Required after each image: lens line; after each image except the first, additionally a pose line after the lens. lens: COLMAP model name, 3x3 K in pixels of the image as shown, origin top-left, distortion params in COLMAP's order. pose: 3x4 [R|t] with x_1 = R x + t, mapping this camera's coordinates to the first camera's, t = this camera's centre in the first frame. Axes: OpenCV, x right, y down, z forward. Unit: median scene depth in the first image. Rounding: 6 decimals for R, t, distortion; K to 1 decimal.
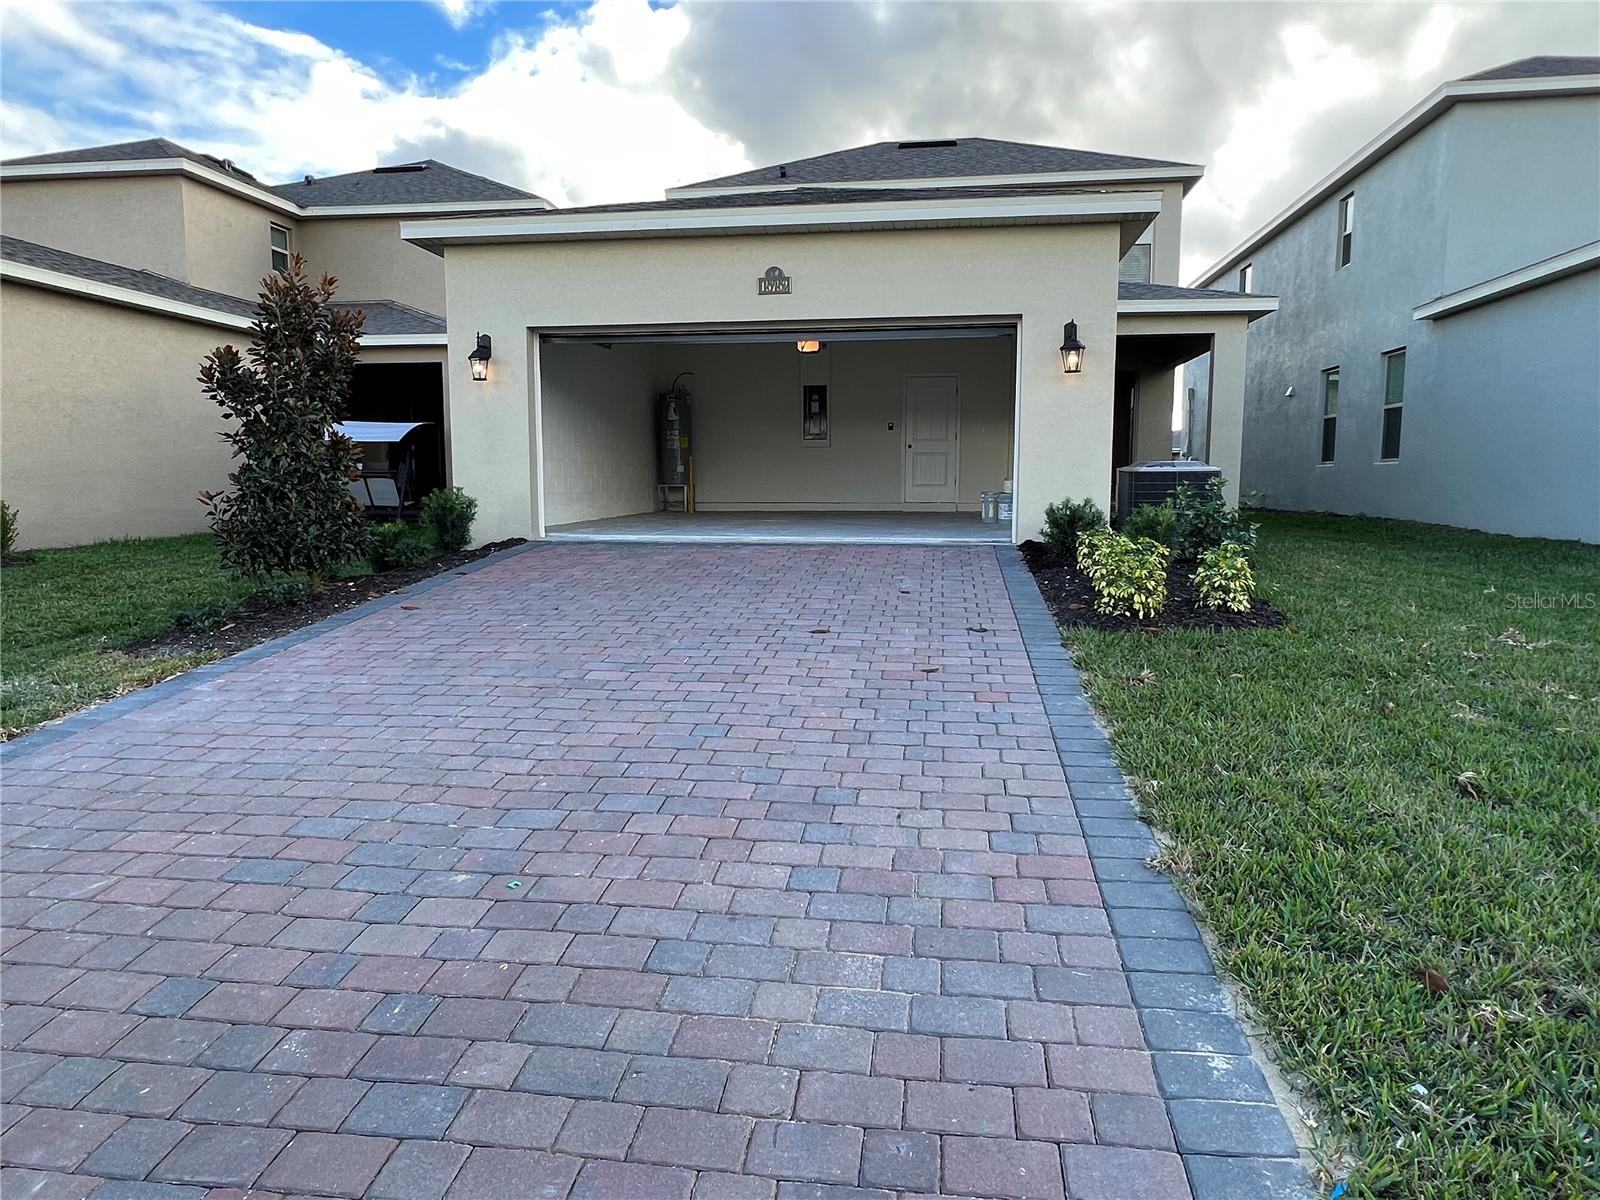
lens RADIAL K [[1007.9, 0, 800.0], [0, 1007.9, 600.0], [0, 0, 1]] dist [-0.004487, -0.001128]
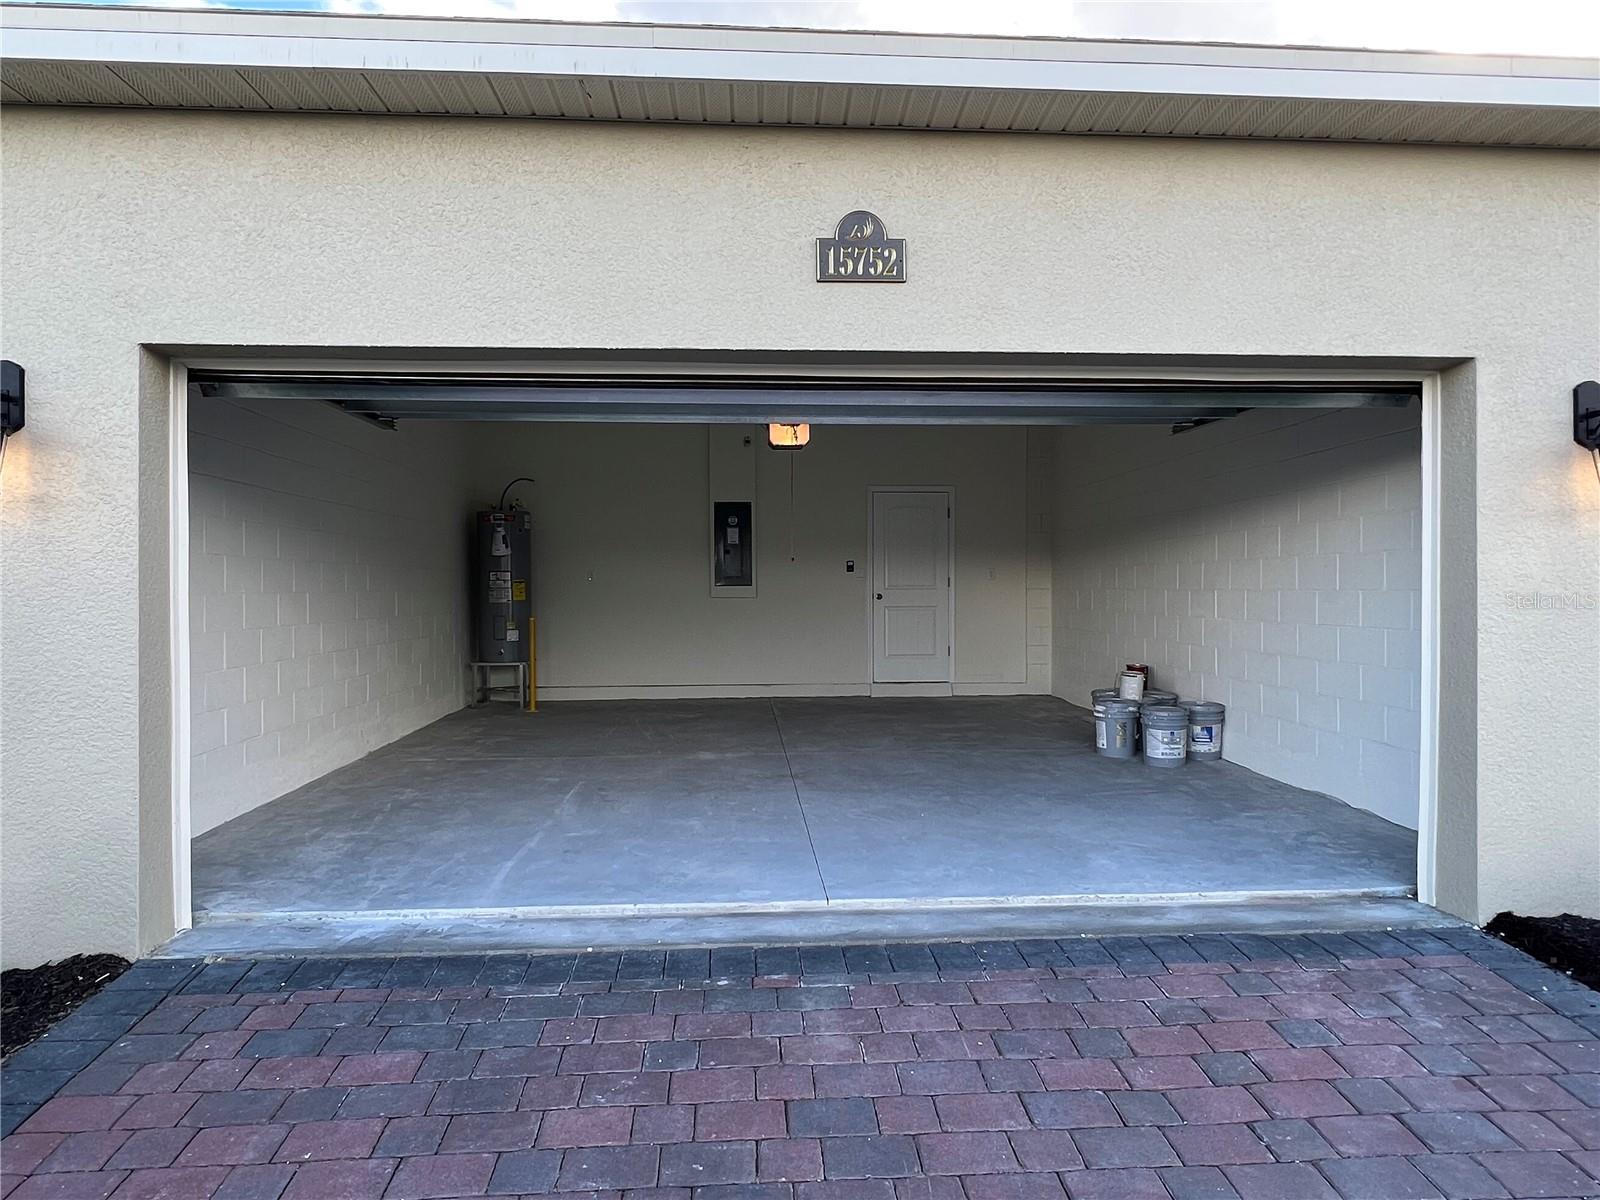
lens RADIAL K [[1007.9, 0, 800.0], [0, 1007.9, 600.0], [0, 0, 1]] dist [-0.004487, -0.001128]
pose [[0.979123, -0.005096, 0.203204, -0.094746], [0.026107, 0.994559, -0.100854, -0.112107], [-0.201584, 0.104054, 0.973929, 0.491919]]
